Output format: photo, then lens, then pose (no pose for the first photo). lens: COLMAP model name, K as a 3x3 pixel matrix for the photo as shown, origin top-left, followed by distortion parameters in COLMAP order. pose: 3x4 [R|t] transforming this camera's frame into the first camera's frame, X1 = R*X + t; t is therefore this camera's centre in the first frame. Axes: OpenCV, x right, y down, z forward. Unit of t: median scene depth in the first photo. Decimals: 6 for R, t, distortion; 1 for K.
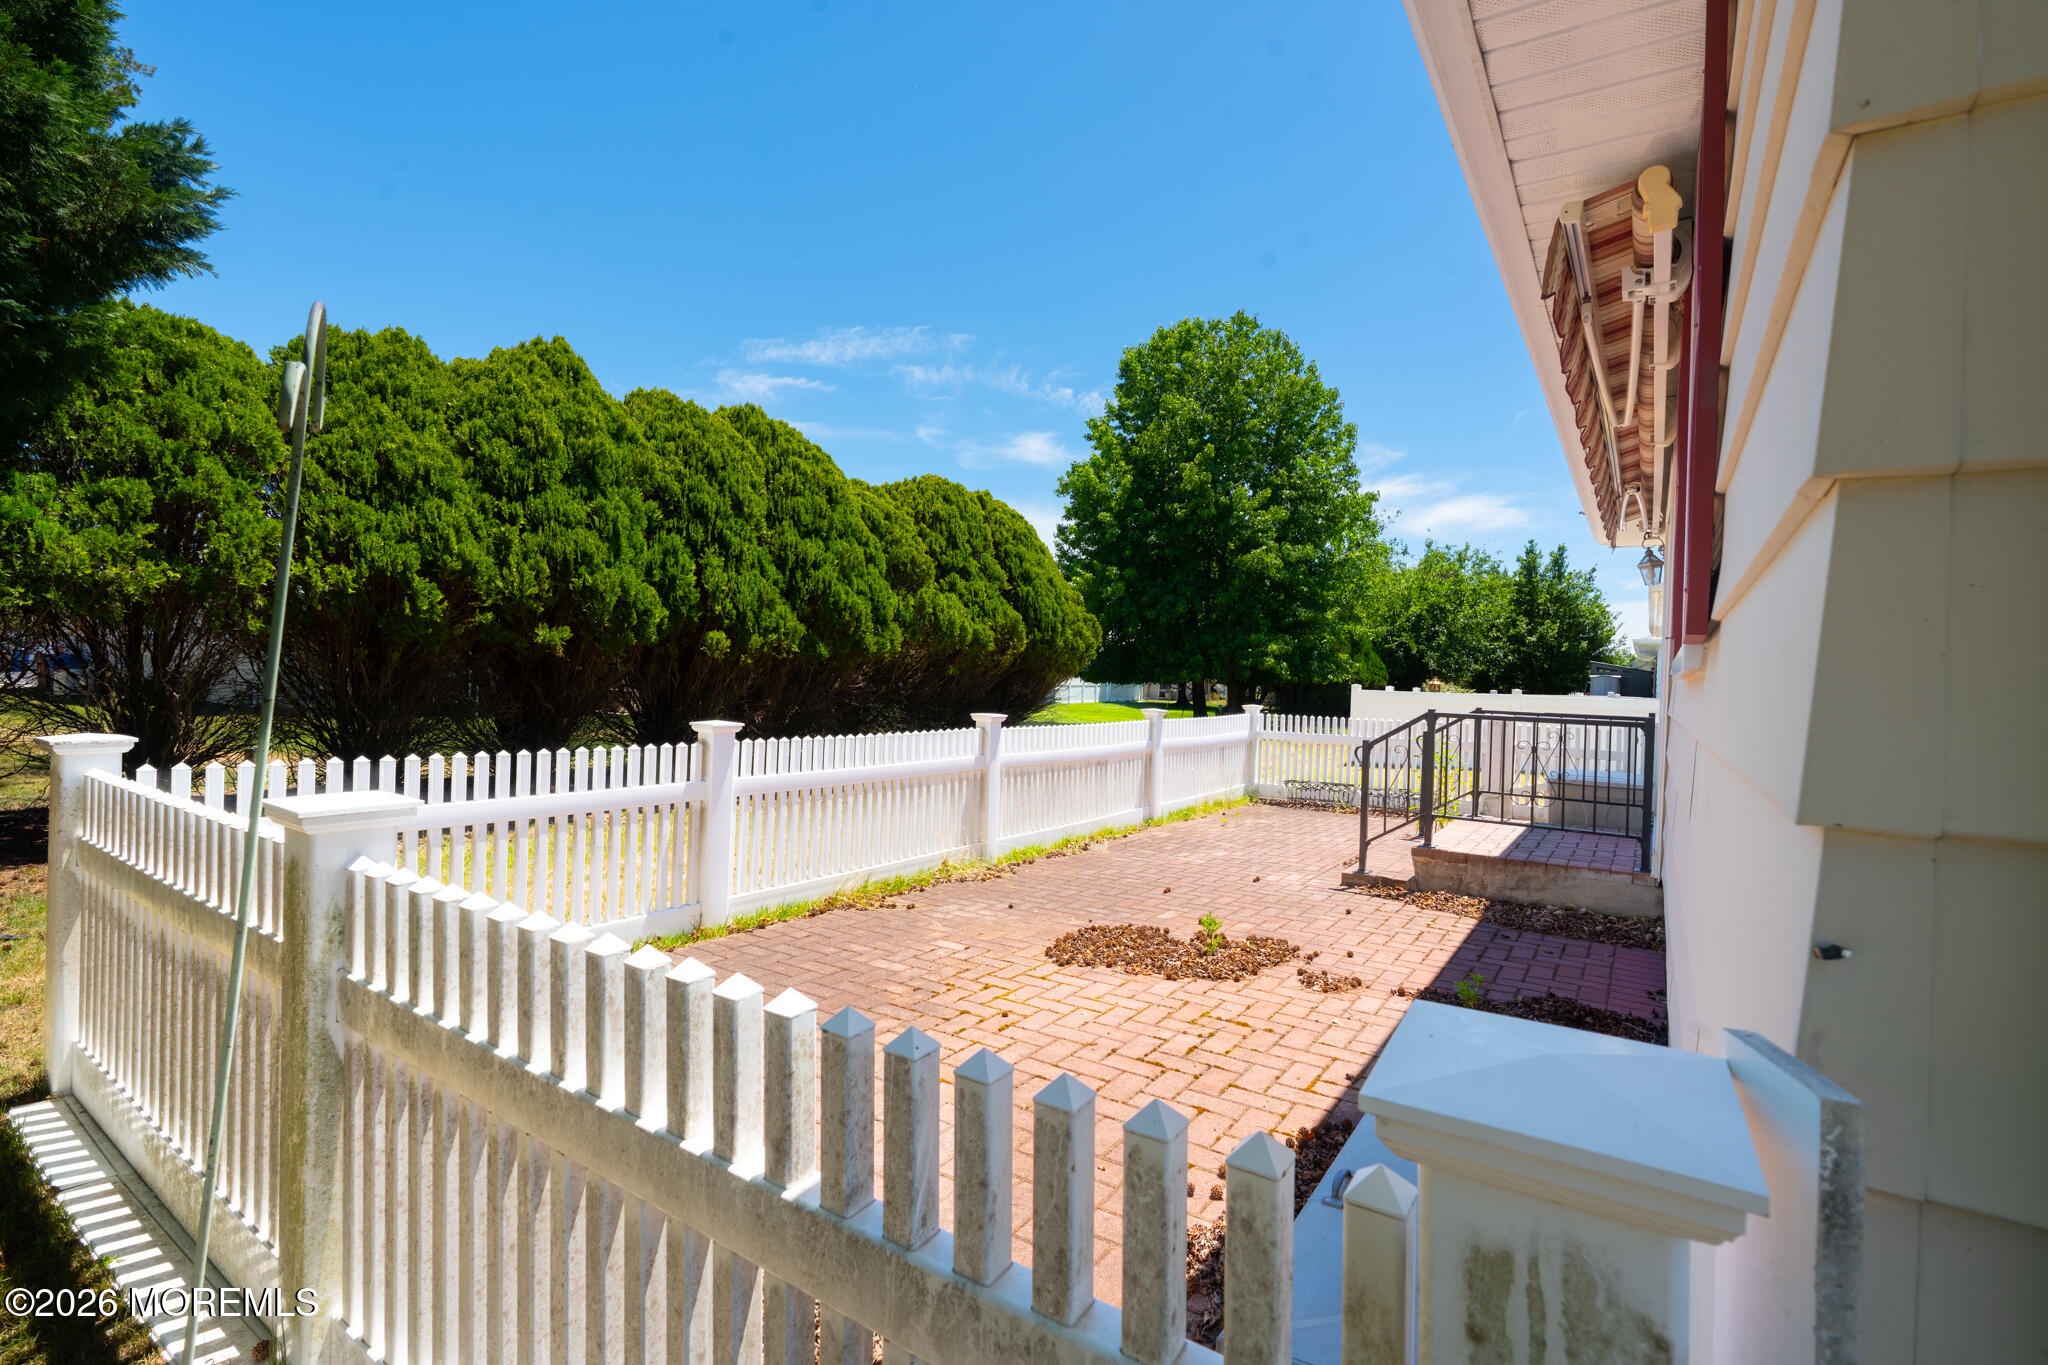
lens RADIAL K [[924.6, 0, 1015.4], [0, 924.6, 684.7], [0, 0, 1]] dist [-0.013267, 0.005301]
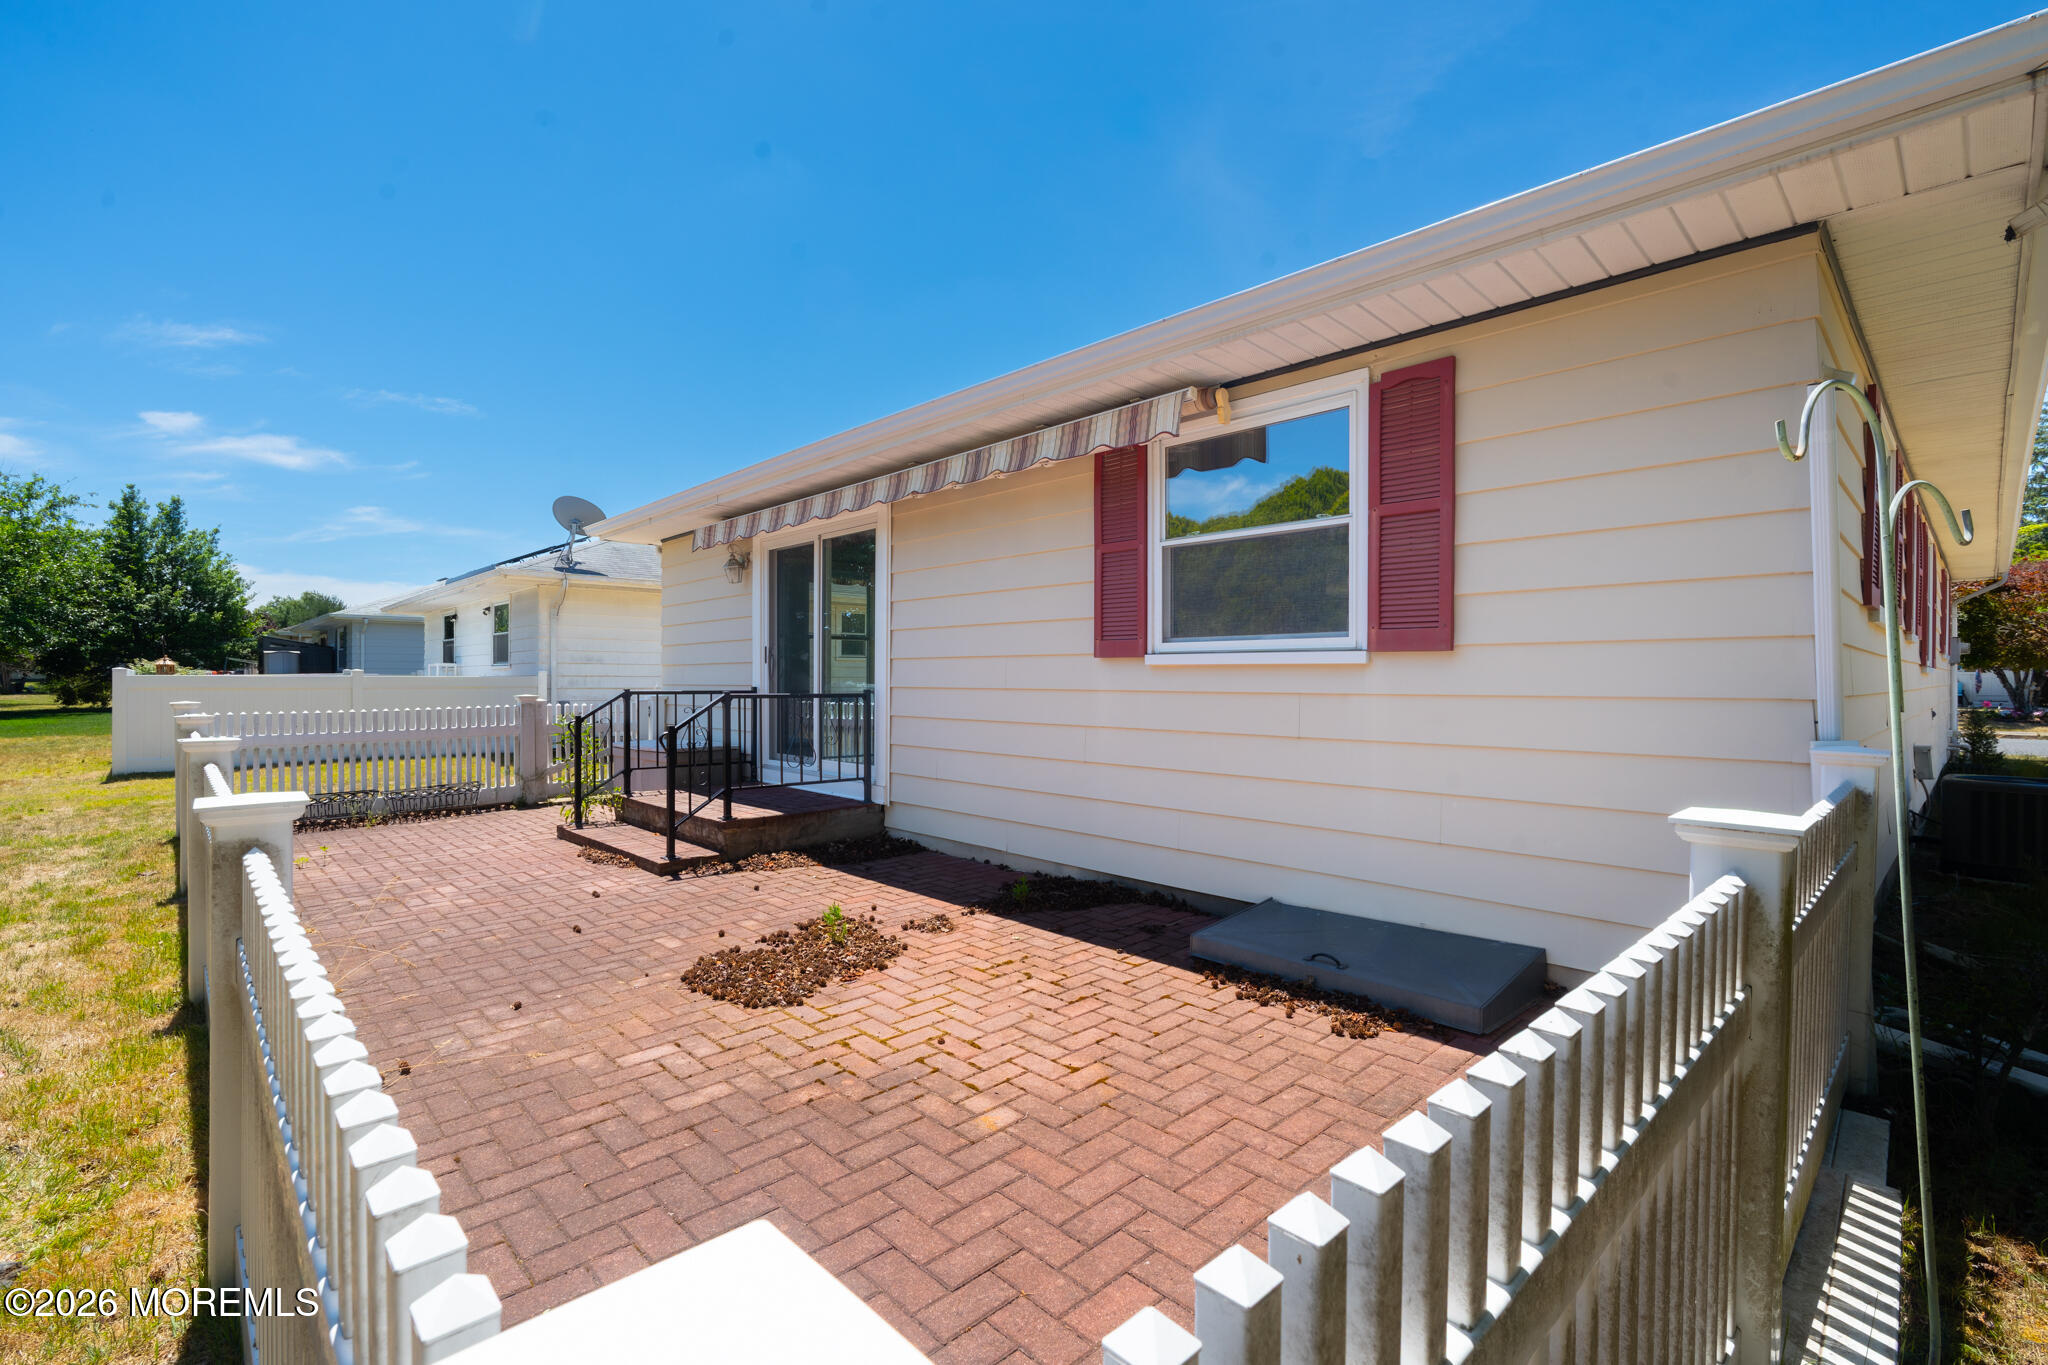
lens RADIAL K [[924.6, 0, 1017.5], [0, 924.6, 682.7], [0, 0, 1]] dist [-0.013267, 0.005301]
pose [[0.199643, -0.036067, 0.979205, -0.797797], [0.009608, 0.999346, 0.034850, -0.026637], [-0.979822, 0.002450, 0.199859, 0.672889]]
